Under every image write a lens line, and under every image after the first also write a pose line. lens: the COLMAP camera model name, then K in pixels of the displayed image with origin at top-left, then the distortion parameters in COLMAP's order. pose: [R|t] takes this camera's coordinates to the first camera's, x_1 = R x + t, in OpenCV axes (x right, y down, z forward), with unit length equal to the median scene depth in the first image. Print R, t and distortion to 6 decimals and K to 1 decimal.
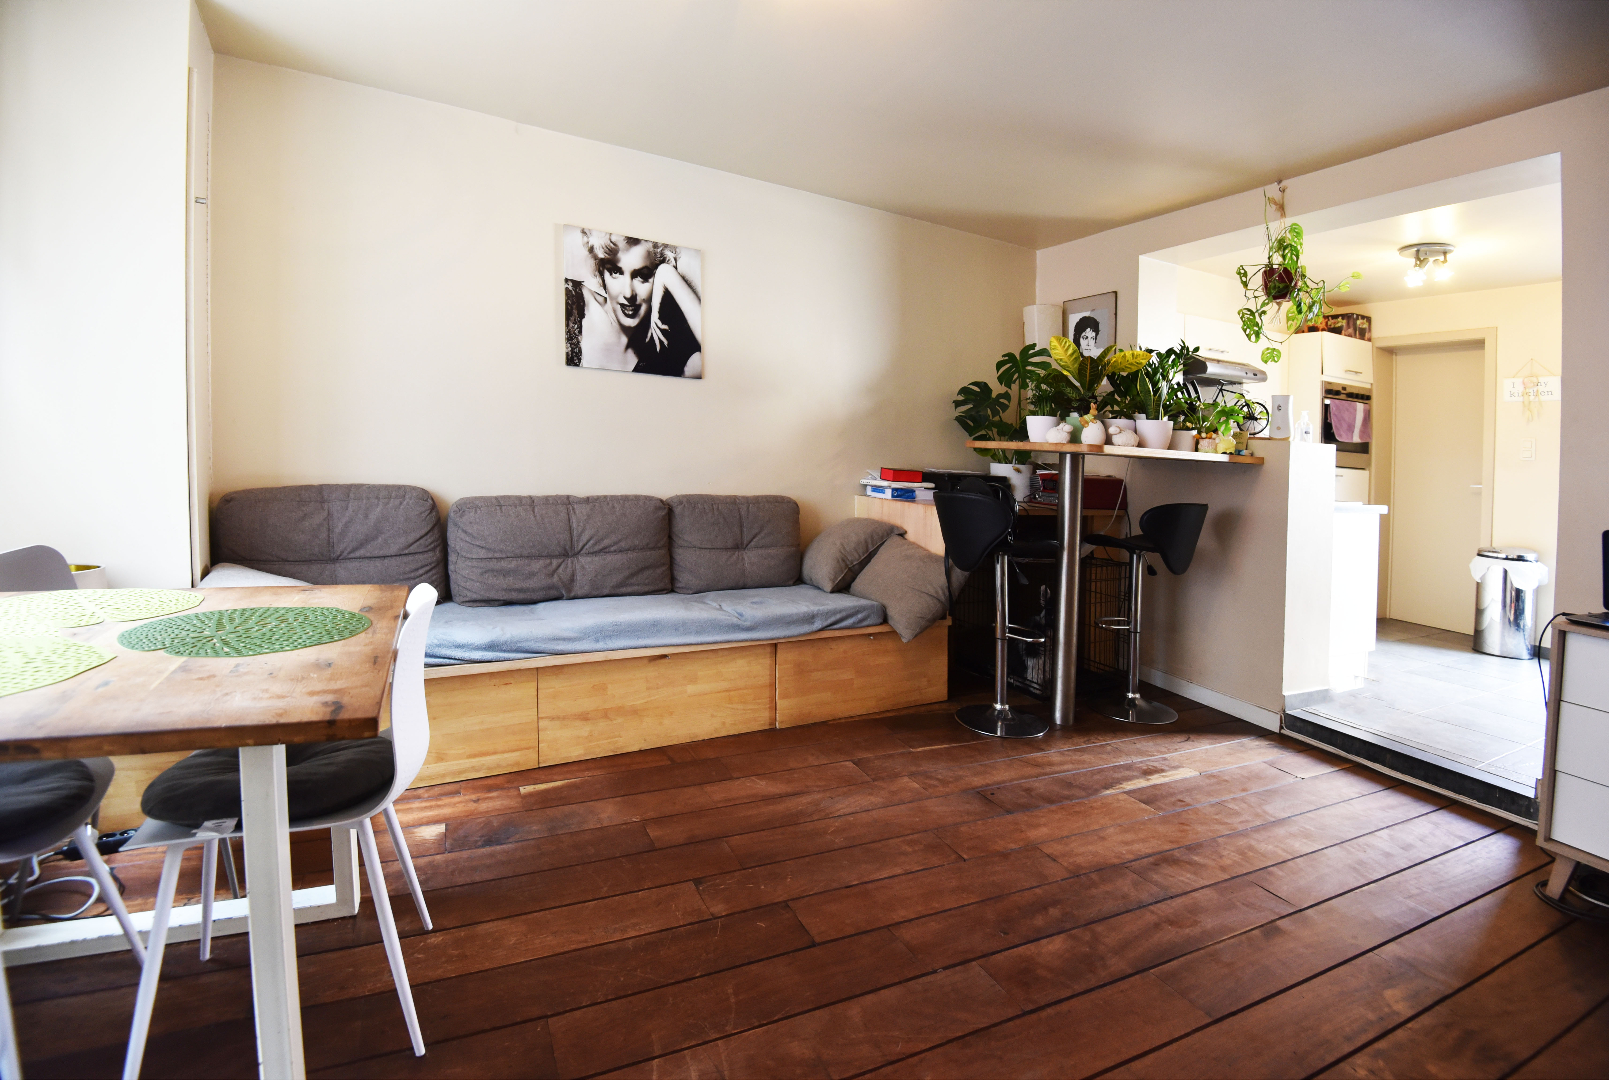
lens RADIAL K [[744.7, 0, 826.0], [0, 744.7, 483.2], [0, 0, 1]] dist [-0.001519, -0.001993]
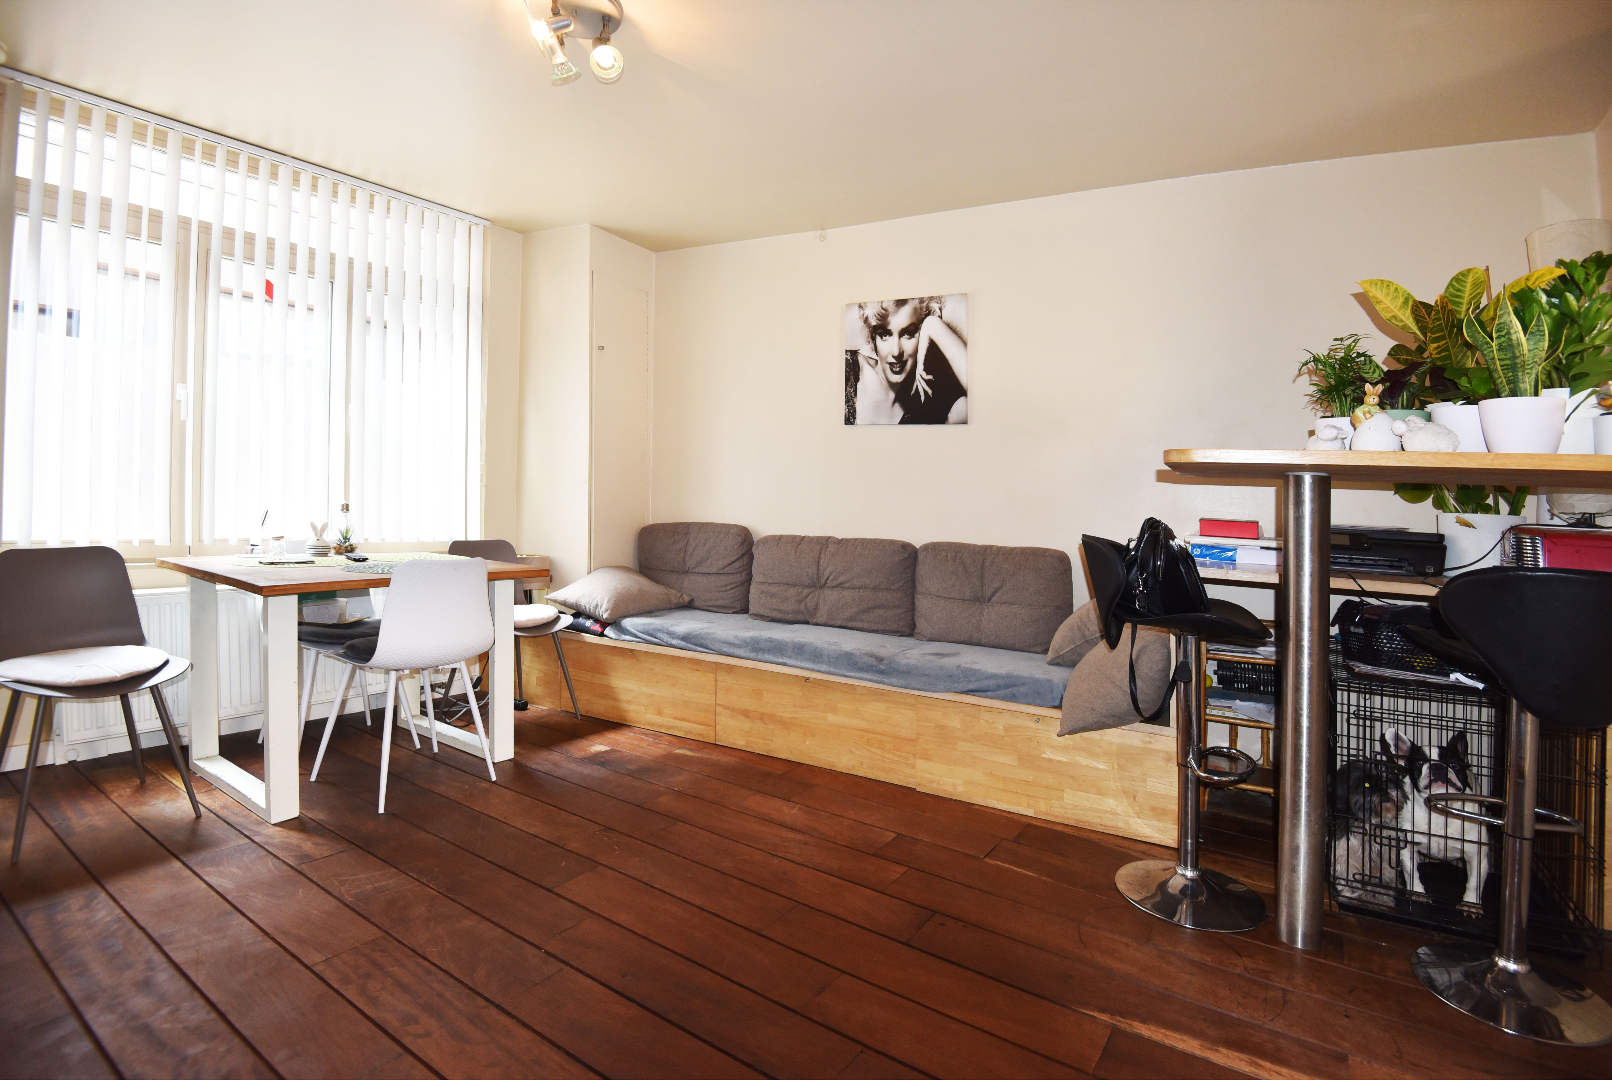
lens RADIAL K [[746.1, 0, 813.4], [0, 746.1, 527.7], [0, 0, 1]] dist [-0.001519, -0.001993]
pose [[0.532392, 0.004688, -0.846485, 0.590988], [-0.052321, 0.998255, -0.027379, 0.034062], [0.844880, 0.058866, 0.531708, 0.347859]]
